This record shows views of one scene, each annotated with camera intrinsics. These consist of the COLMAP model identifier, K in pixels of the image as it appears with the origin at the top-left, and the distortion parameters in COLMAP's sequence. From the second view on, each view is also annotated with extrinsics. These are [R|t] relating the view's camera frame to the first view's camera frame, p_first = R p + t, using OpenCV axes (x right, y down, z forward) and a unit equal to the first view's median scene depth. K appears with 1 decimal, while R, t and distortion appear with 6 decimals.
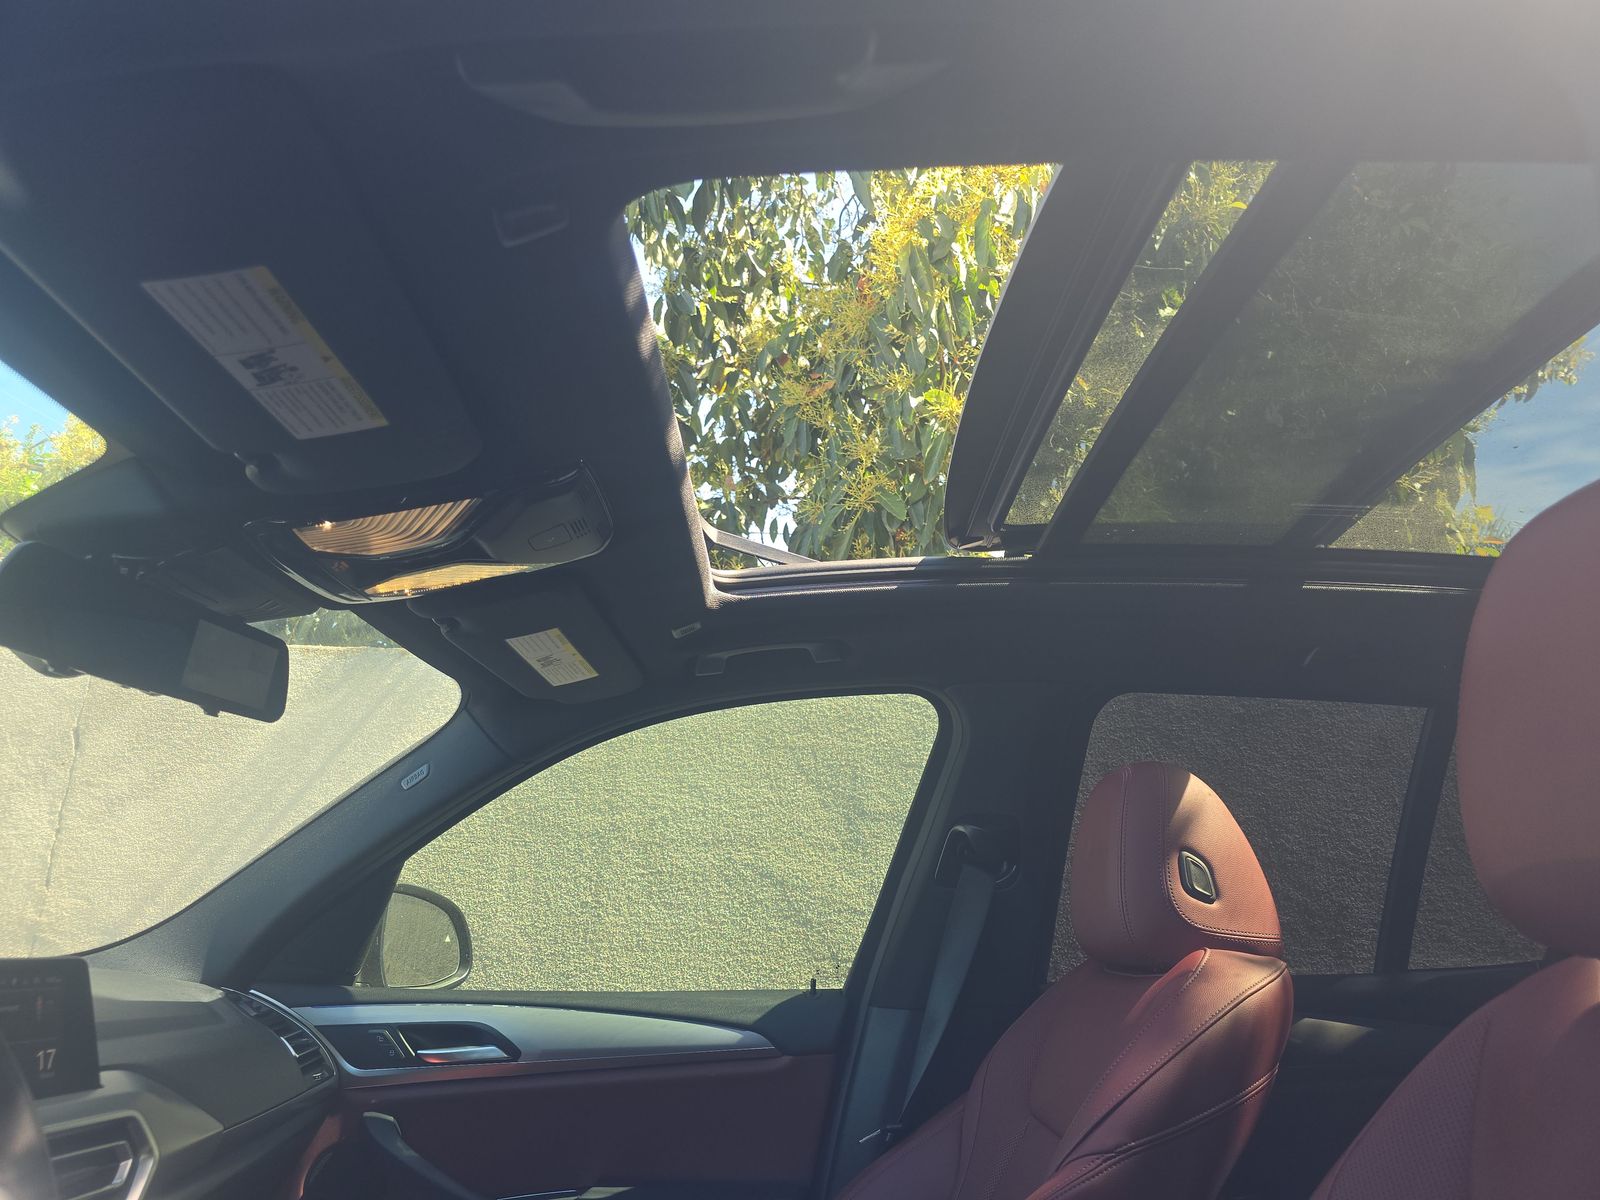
lens RADIAL K [[1090.4, 0, 809.6], [0, 1090.4, 589.0], [0, 0, 1]] dist [0.043222, -0.041706]
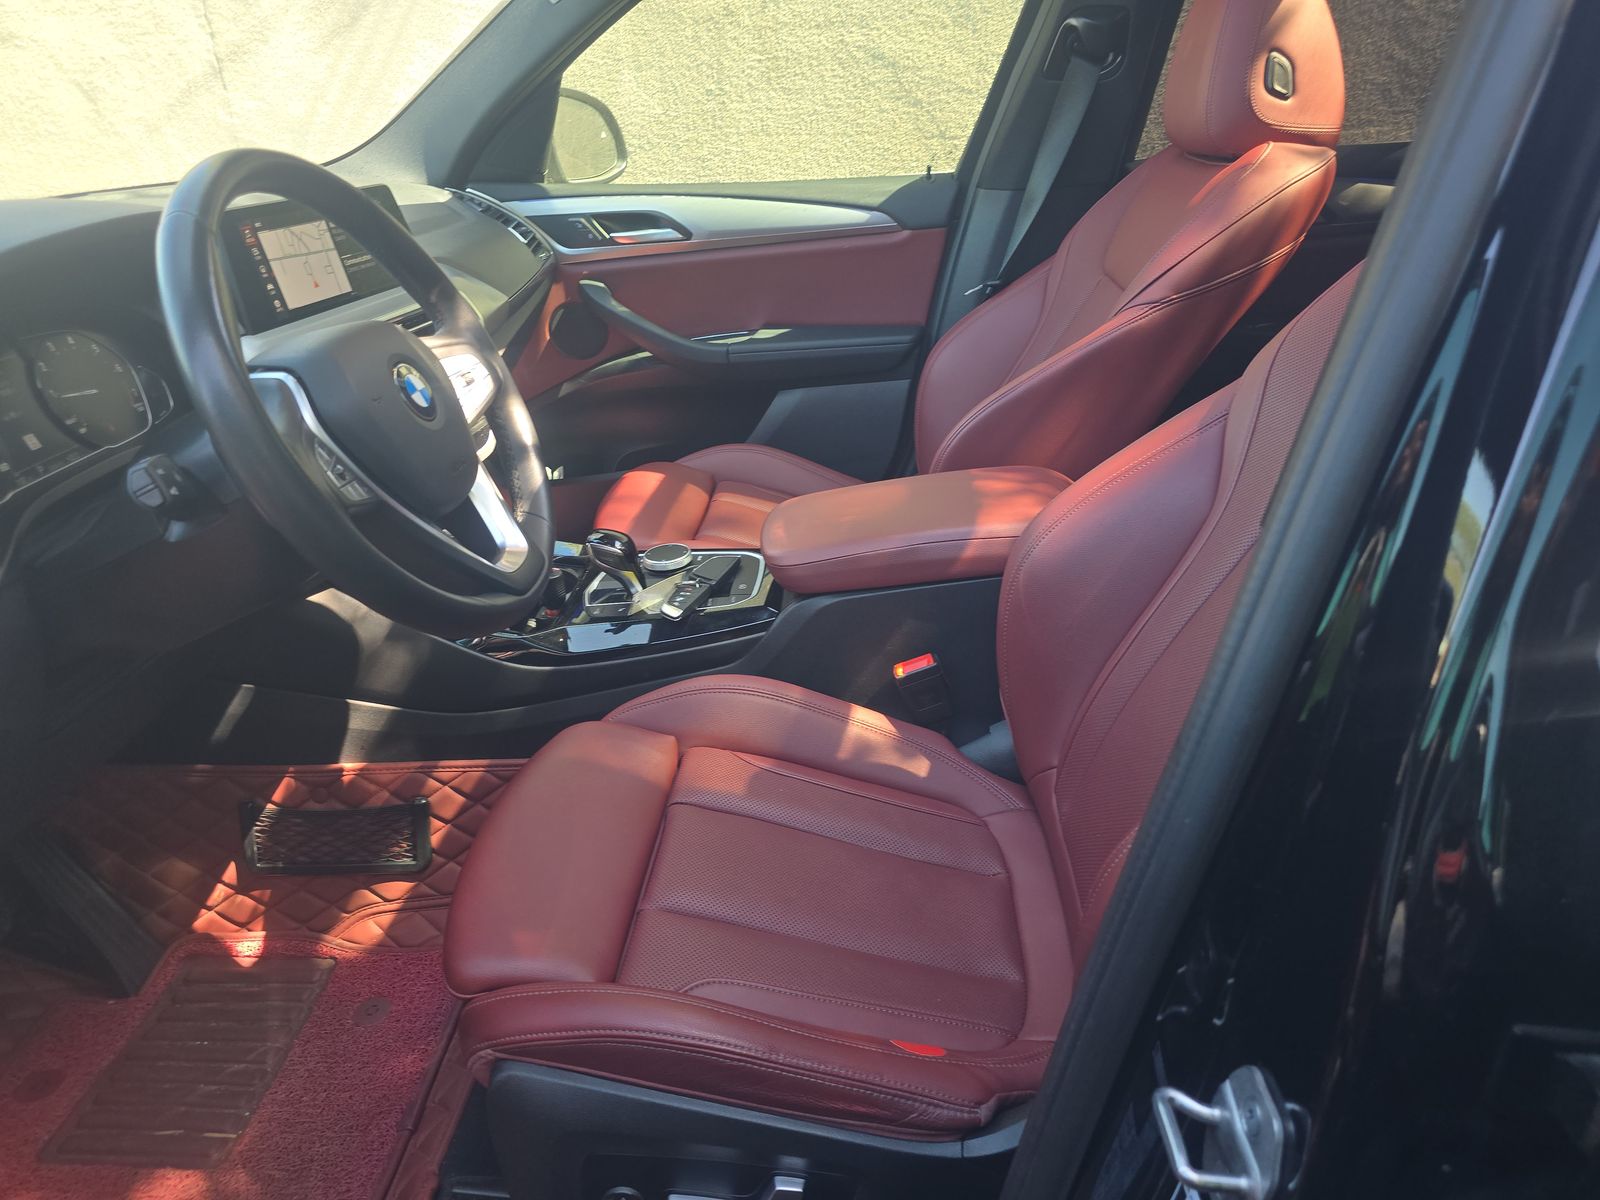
lens RADIAL K [[1098.2, 0, 804.2], [0, 1098.2, 592.7], [0, 0, 1]] dist [0.014197, -0.003758]
pose [[0.996401, -0.000442, -0.084768, -0.030799], [0.057686, 0.736274, 0.674220, -0.108022], [0.062115, -0.676683, 0.733649, -0.174994]]
